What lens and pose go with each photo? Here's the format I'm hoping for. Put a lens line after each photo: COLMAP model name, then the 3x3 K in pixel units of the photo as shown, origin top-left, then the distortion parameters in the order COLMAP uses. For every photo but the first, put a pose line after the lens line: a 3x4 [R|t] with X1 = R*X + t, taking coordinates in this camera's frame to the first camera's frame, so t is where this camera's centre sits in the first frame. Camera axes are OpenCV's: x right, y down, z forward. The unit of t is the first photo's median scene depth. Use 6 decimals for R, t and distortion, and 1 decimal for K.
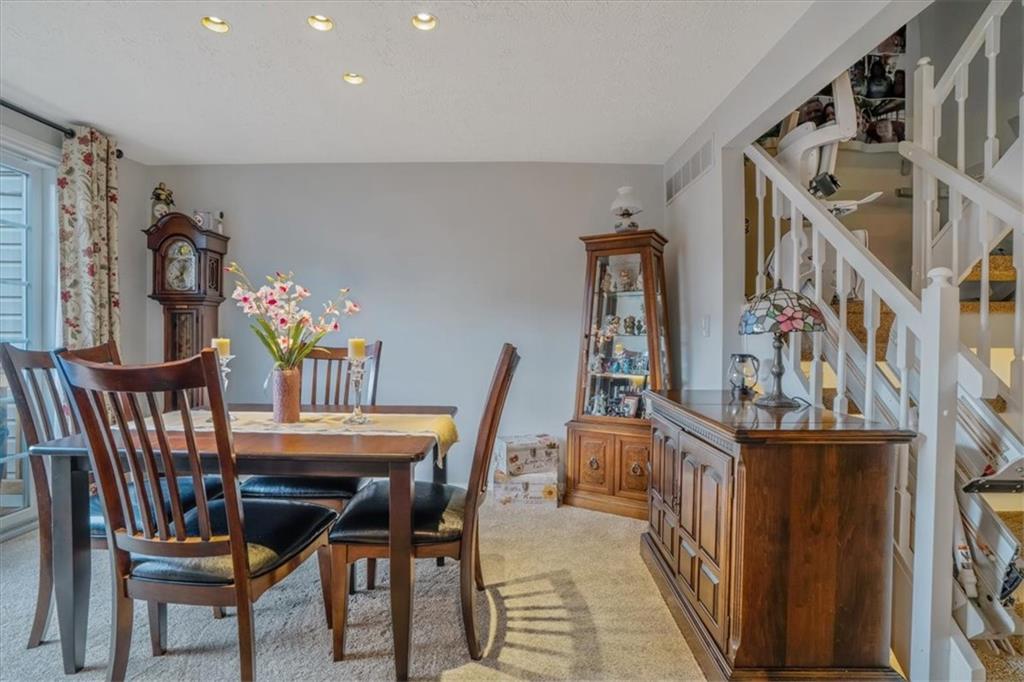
lens RADIAL K [[476.9, 0, 512.3], [0, 476.9, 341.0], [0, 0, 1]] dist [-0.042141, 0.002827]
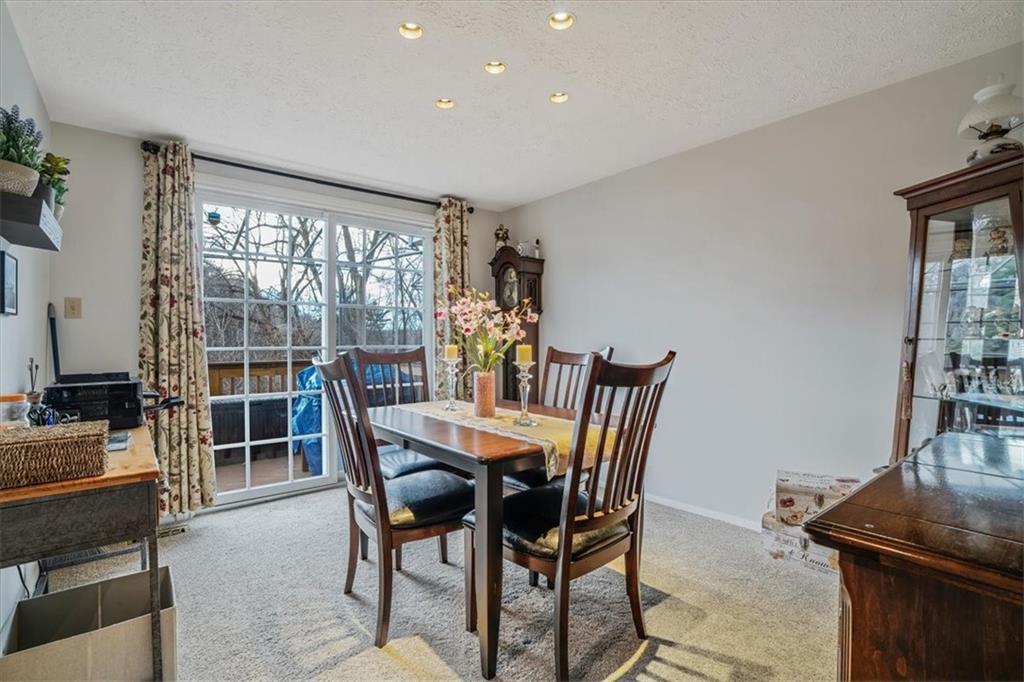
lens RADIAL K [[476.9, 0, 514.2], [0, 476.9, 340.5], [0, 0, 1]] dist [-0.042141, 0.002827]
pose [[0.634875, -0.007278, -0.772581, 0.336177], [0.000319, 0.999958, -0.009157, -0.004304], [0.772615, 0.005567, 0.634850, 0.207010]]
